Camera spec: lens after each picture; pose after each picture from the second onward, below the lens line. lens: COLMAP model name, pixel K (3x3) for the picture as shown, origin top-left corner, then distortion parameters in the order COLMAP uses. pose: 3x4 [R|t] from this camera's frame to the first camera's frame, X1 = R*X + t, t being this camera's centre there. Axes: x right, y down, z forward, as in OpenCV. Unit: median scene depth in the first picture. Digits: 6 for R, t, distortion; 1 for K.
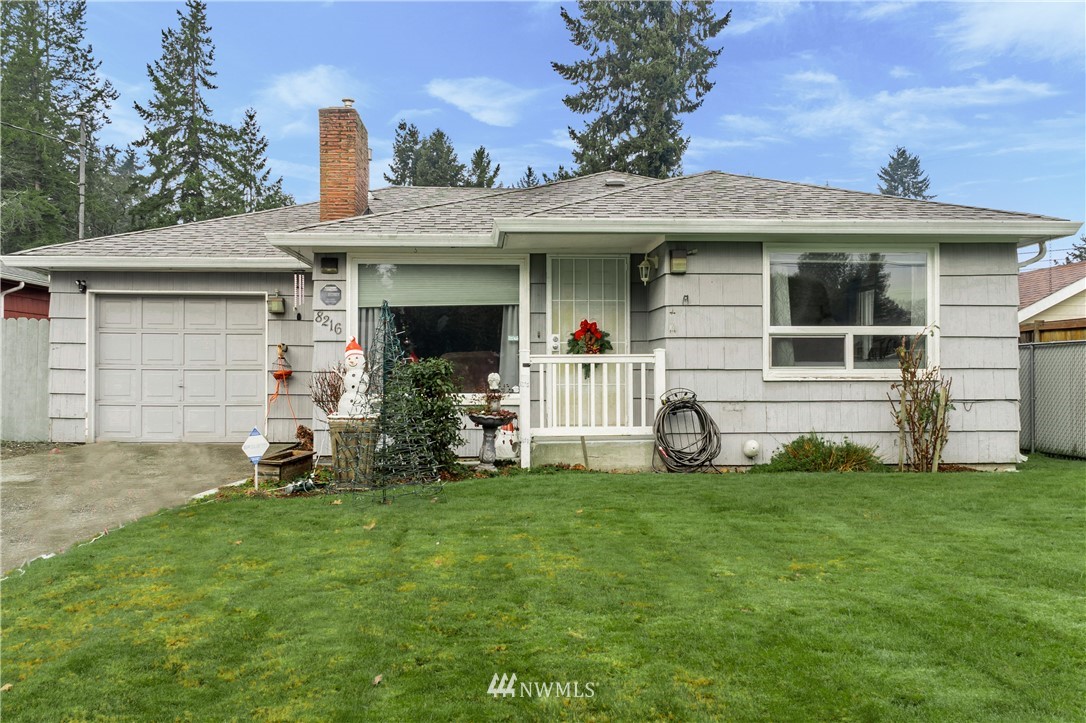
lens RADIAL K [[875.9, 0, 541.9], [0, 875.9, 357.6], [0, 0, 1]] dist [0.008035, 0.006033]
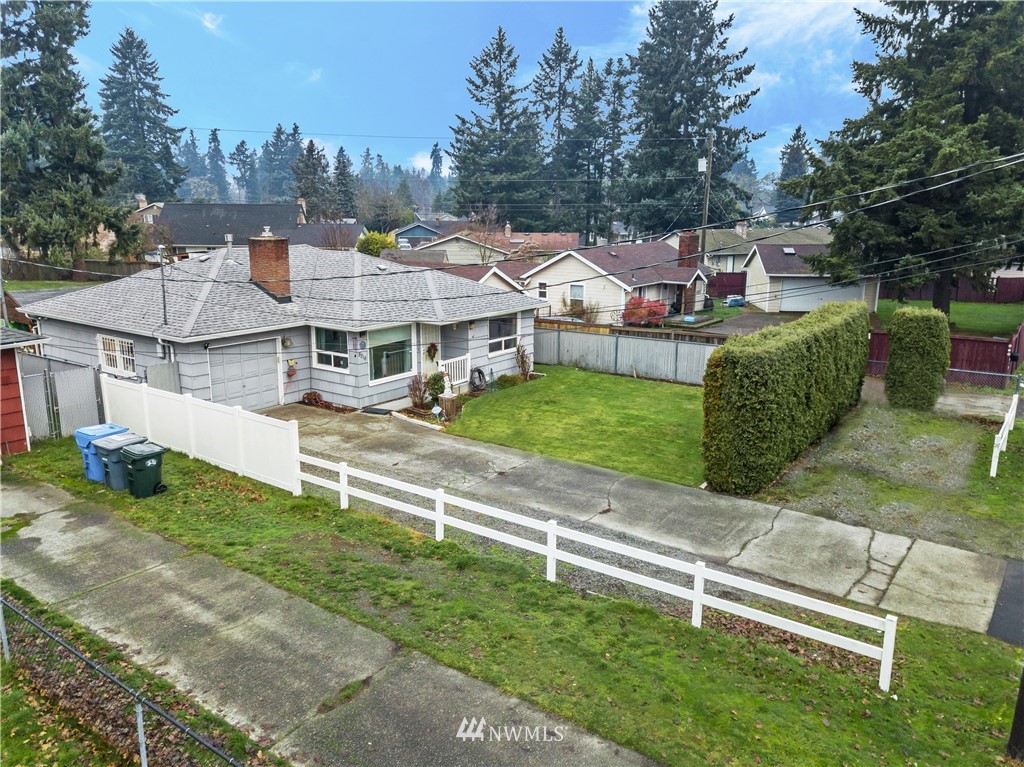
lens RADIAL K [[782.7, 0, 507.7], [0, 782.7, 382.4], [0, 0, 1]] dist [0.032278, -0.006392]
pose [[0.623159, -0.170486, 0.763287, -1.435558], [-0.015835, 0.973002, 0.230254, -0.412862], [-0.781935, -0.155571, 0.603635, -0.599376]]
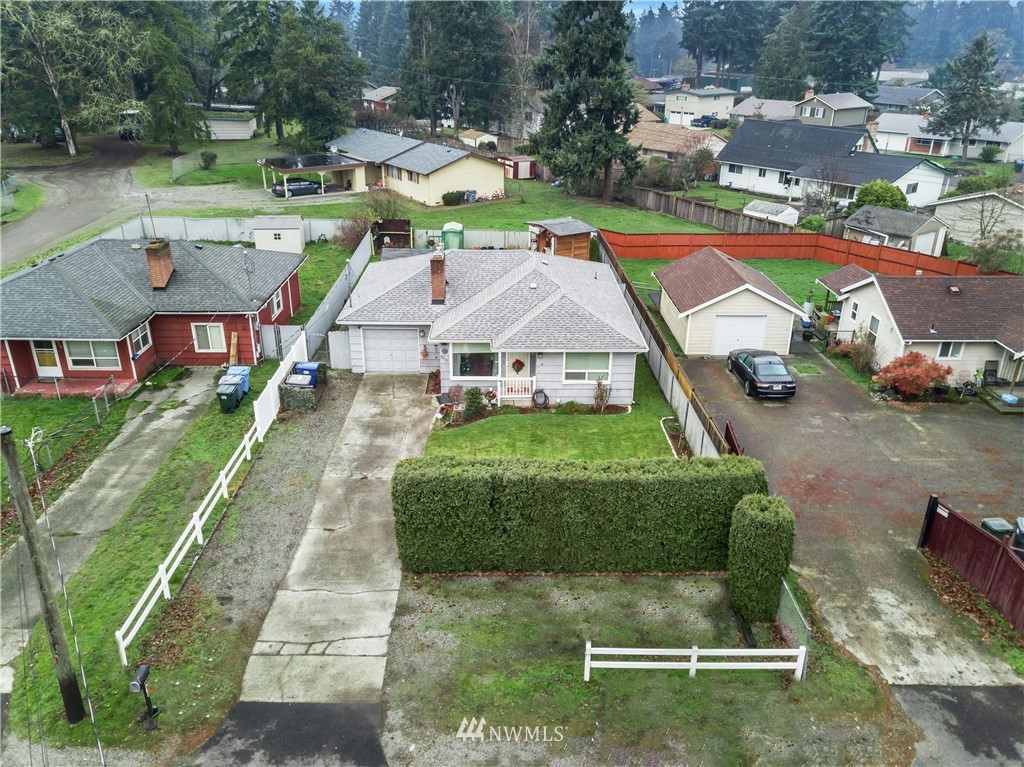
lens RADIAL K [[782.7, 0, 507.7], [0, 782.7, 382.4], [0, 0, 1]] dist [0.032278, -0.006392]
pose [[0.999014, 0.021879, -0.038621, 0.112541], [-0.003665, 0.907763, 0.419467, -1.056710], [0.044236, -0.418912, 0.906949, -1.566013]]
